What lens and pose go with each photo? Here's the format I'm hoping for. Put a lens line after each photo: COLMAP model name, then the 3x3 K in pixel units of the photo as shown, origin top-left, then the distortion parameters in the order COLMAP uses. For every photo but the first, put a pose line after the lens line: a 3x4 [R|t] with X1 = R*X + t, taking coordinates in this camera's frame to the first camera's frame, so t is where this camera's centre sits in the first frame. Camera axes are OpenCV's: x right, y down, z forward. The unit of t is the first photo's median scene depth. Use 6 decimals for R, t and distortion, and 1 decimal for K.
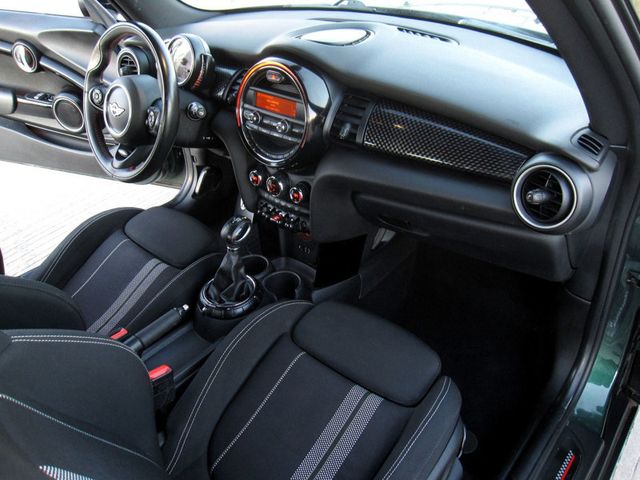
lens RADIAL K [[532.0, 0, 332.8], [0, 532.0, 237.3], [0, 0, 1]] dist [-0.058311, 0.022211]
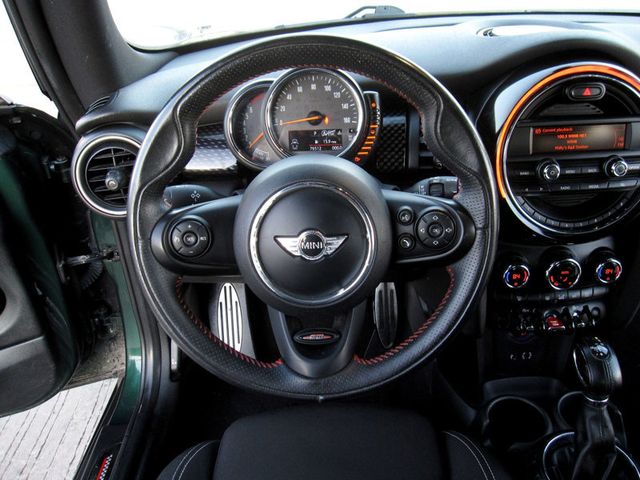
lens RADIAL K [[532.0, 0, 332.8], [0, 532.0, 237.3], [0, 0, 1]] dist [-0.058311, 0.022211]
pose [[0.720675, -0.307341, 0.621425, -0.714357], [0.384479, 0.923072, 0.010642, -0.251975], [-0.576891, 0.231255, 0.783402, 0.707640]]
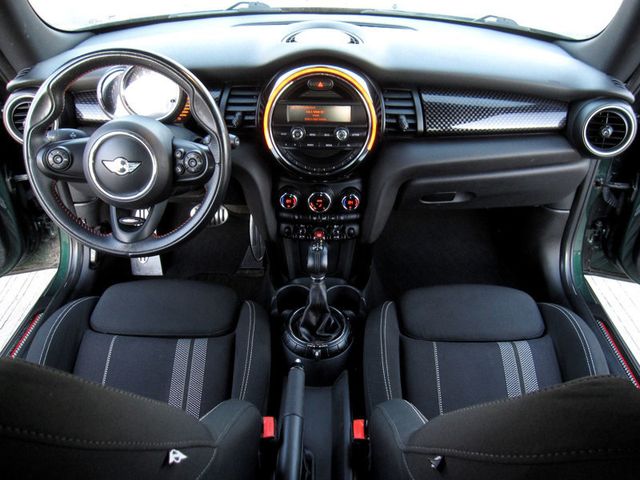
lens RADIAL K [[532.0, 0, 332.8], [0, 532.0, 237.3], [0, 0, 1]] dist [-0.058311, 0.022211]
pose [[0.740839, -0.312570, 0.594523, -0.721911], [0.322379, 0.941979, 0.093527, -0.125146], [-0.589262, 0.122373, 0.798621, 0.278677]]
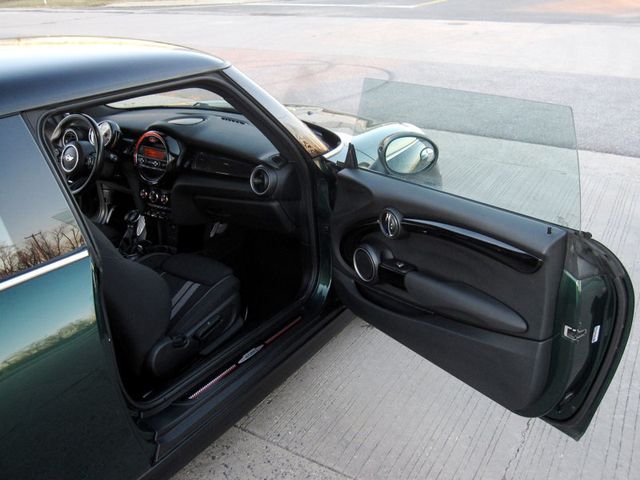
lens RADIAL K [[614.7, 0, 320.0], [0, 614.7, 240.0], [0, 0, 1]] dist [-0.063411, 0.003463]
pose [[0.993688, -0.014360, 0.111252, 0.241859], [0.035057, 0.981850, -0.186390, 0.495693], [-0.106556, 0.189114, 0.976157, -1.197313]]
